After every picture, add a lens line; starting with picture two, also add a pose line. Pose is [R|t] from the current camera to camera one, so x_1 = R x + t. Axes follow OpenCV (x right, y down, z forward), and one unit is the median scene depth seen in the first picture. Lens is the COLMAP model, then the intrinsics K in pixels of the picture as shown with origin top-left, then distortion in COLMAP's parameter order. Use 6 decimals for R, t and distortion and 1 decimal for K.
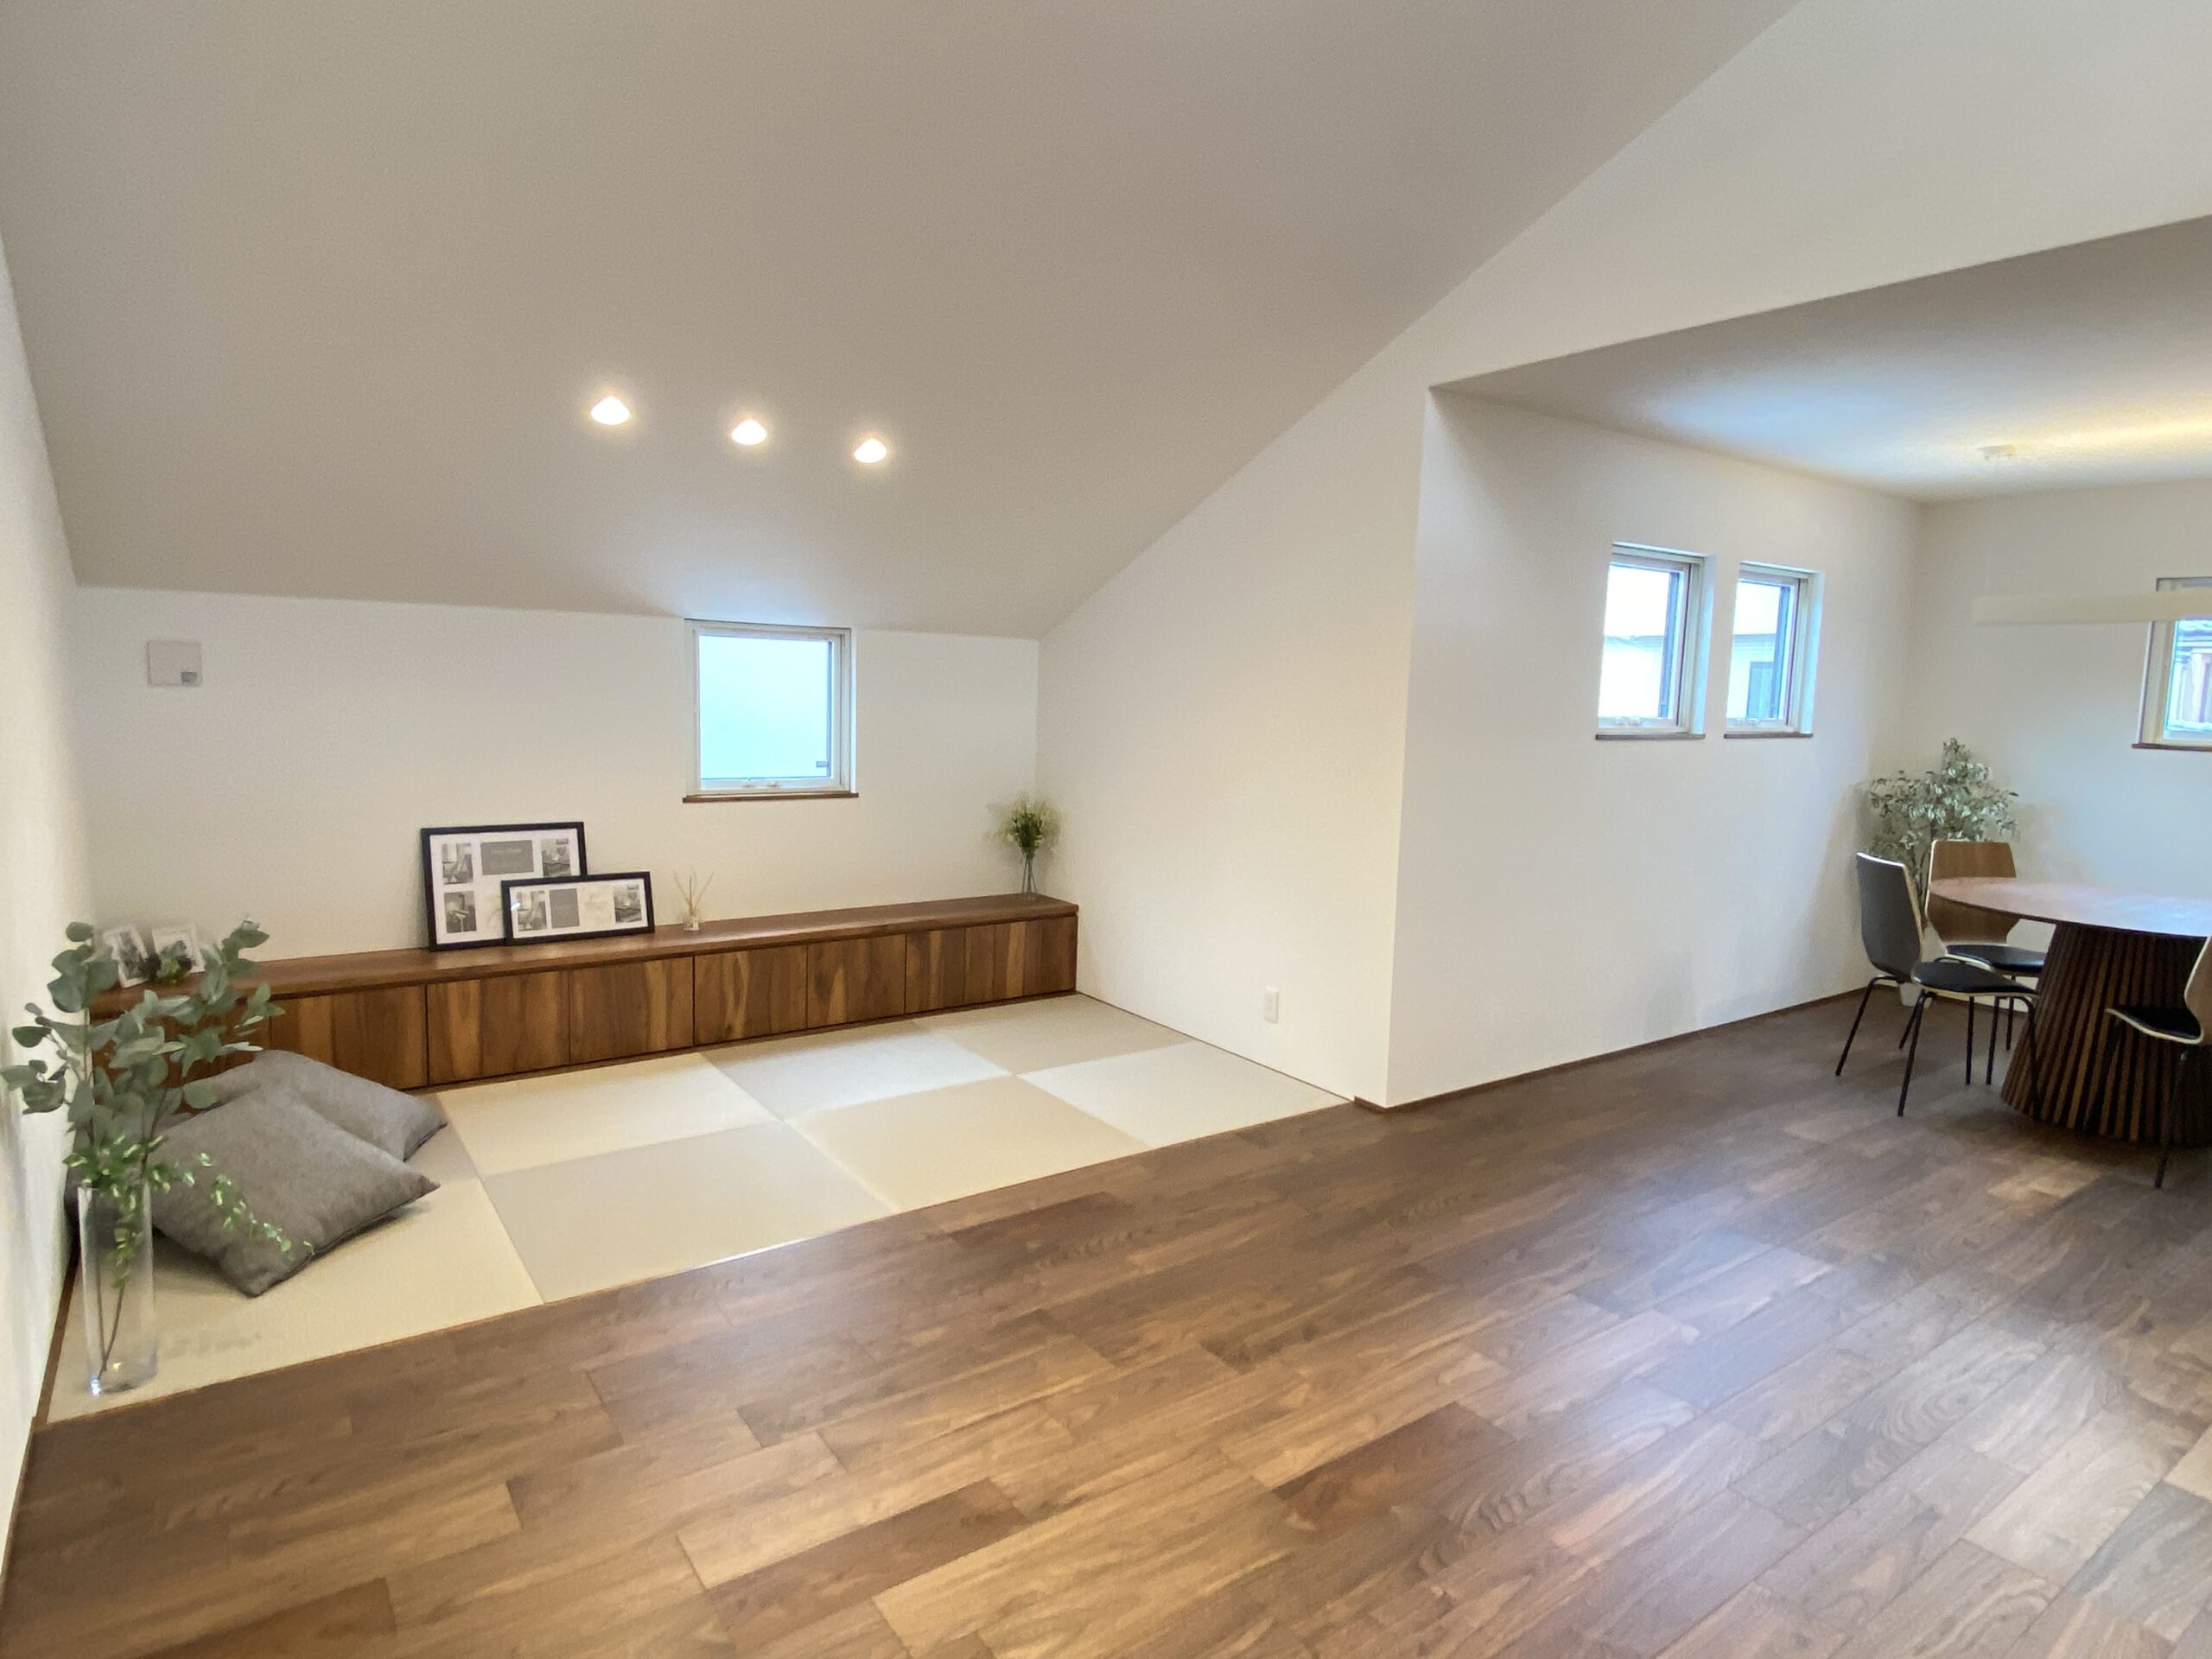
lens RADIAL K [[1242.7, 0, 1114.9], [0, 1242.7, 803.7], [0, 0, 1]] dist [0.025515, -0.026858]
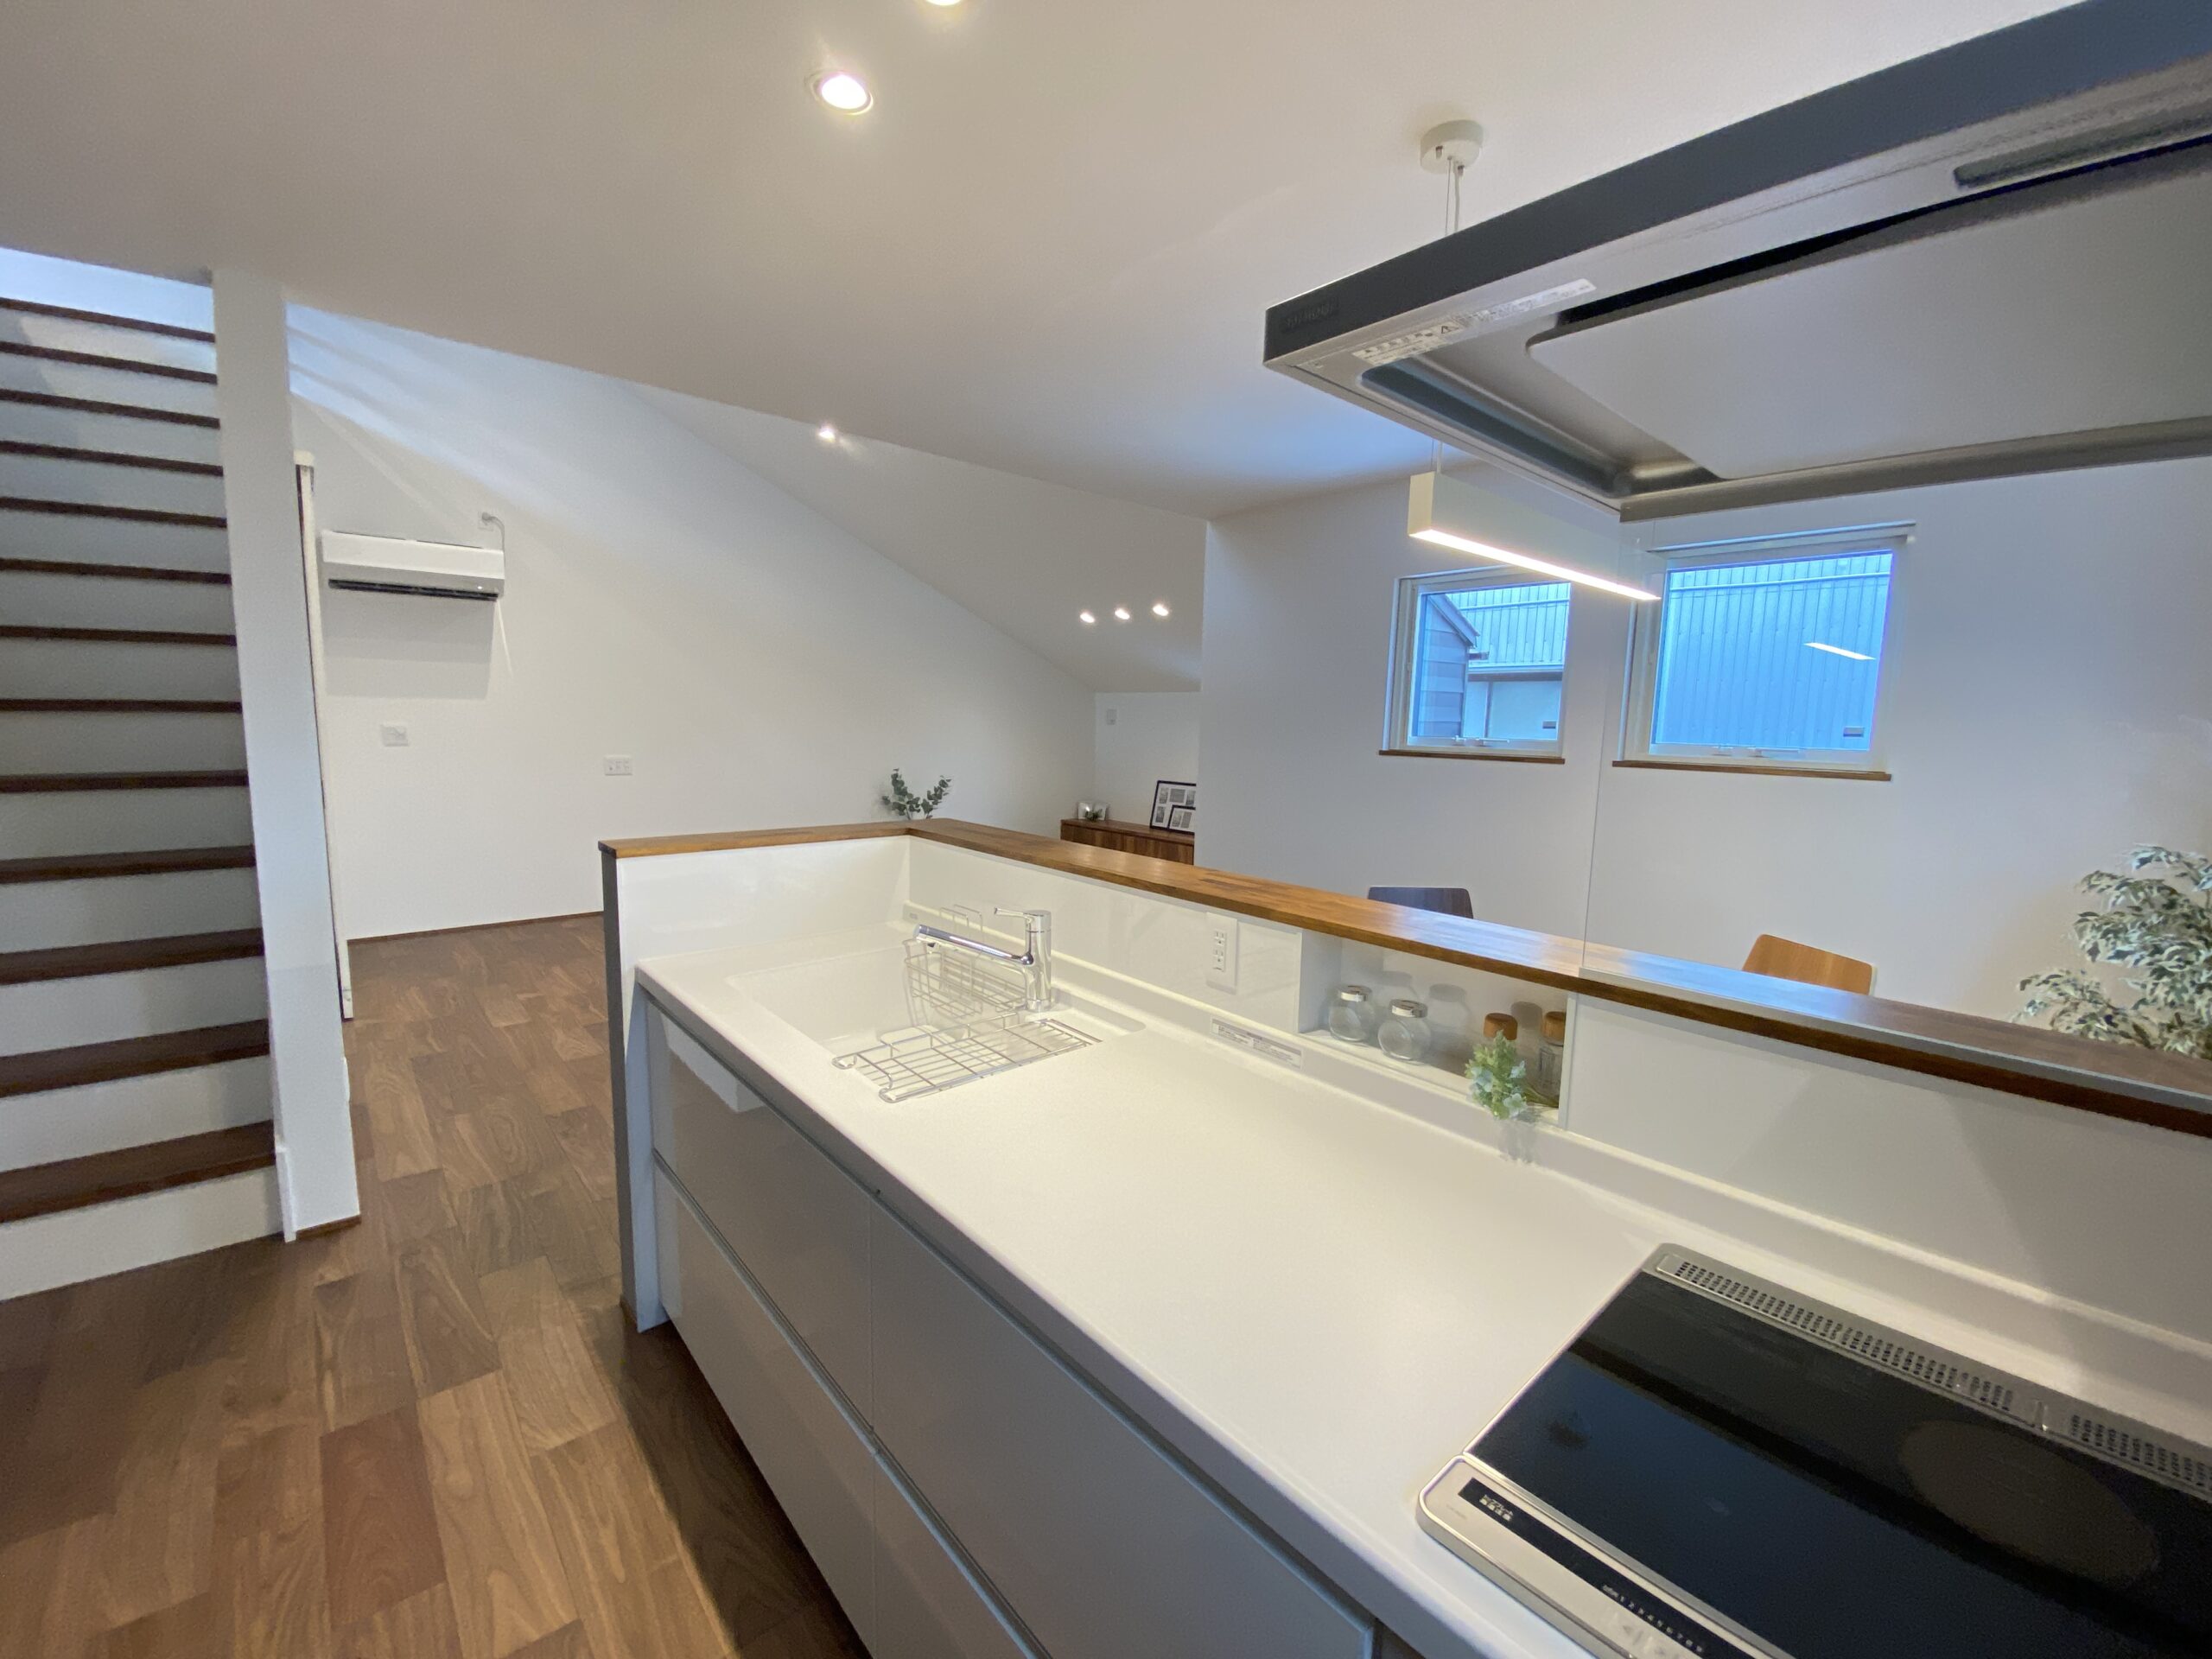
lens RADIAL K [[897.8, 0, 1123.2], [0, 897.8, 828.3], [0, 0, 1]] dist [0.006768, -0.014192]
pose [[0.114788, 0.094178, -0.988916, 1.385763], [-0.114390, 0.990127, 0.081016, -0.025989], [0.986782, 0.103822, 0.124427, 0.782088]]
